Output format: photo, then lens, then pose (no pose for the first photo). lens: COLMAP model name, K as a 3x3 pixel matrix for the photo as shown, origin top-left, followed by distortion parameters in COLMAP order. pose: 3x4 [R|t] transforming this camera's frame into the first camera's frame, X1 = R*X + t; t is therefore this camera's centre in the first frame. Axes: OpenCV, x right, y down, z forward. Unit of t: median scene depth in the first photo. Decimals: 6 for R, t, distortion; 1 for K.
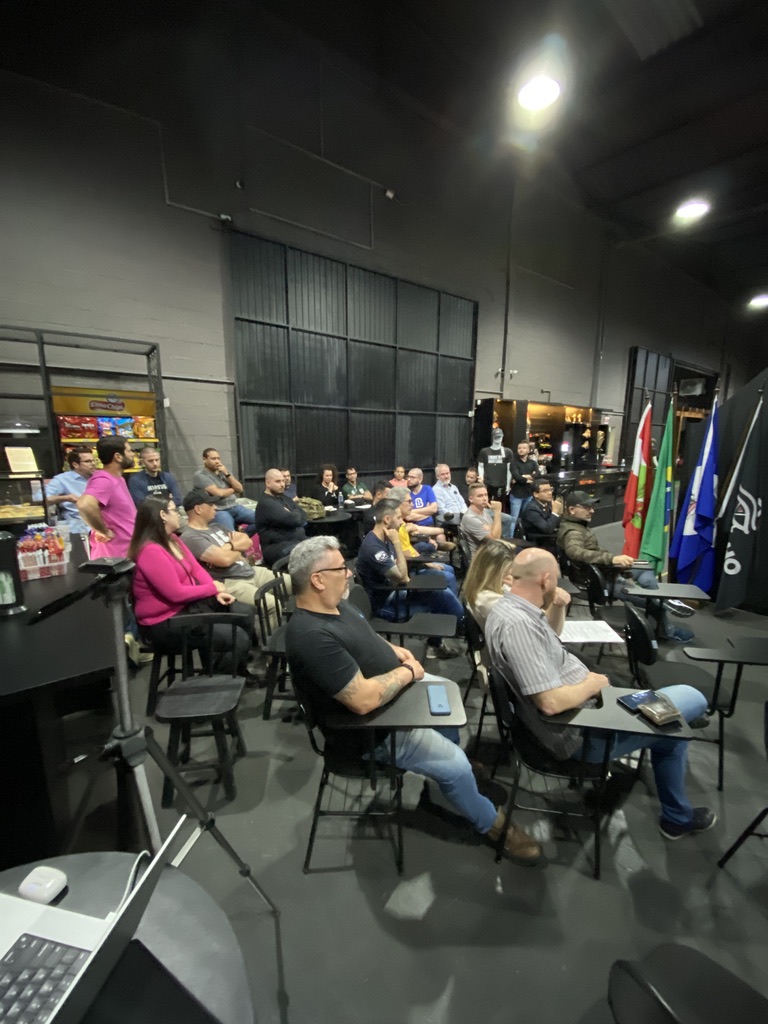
lens RADIAL K [[413.3, 0, 386.4], [0, 413.3, 518.0], [0, 0, 1]] dist [0.021720, -0.022045]
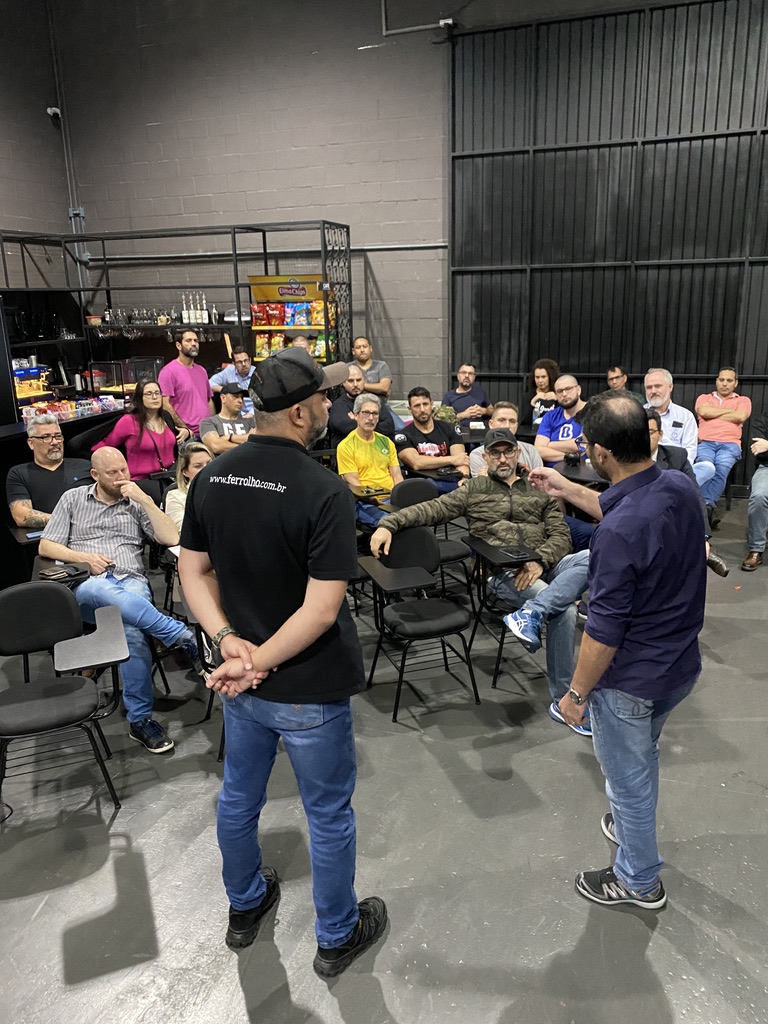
lens RADIAL K [[767.5, 0, 377.5], [0, 767.5, 511.2], [0, 0, 1]] dist [0.050710, -0.083023]
pose [[0.560190, 0.195417, -0.804984, 0.621194], [-0.128611, 0.980510, 0.148527, -0.036283], [0.818320, 0.020326, 0.574404, 0.081880]]
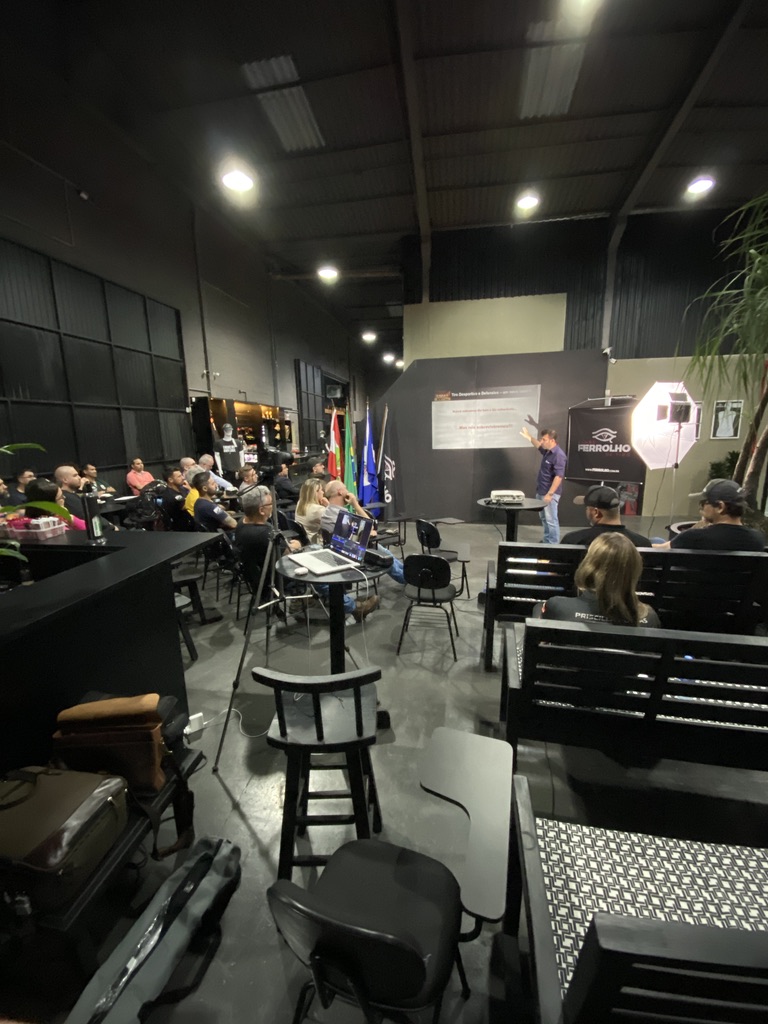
lens RADIAL K [[413.3, 0, 386.4], [0, 413.3, 518.0], [0, 0, 1]] dist [0.021720, -0.022045]
pose [[0.730270, -0.155258, 0.665283, -0.229413], [0.145839, 0.986814, 0.070208, 0.039846], [-0.667411, 0.045753, 0.743283, -0.201605]]
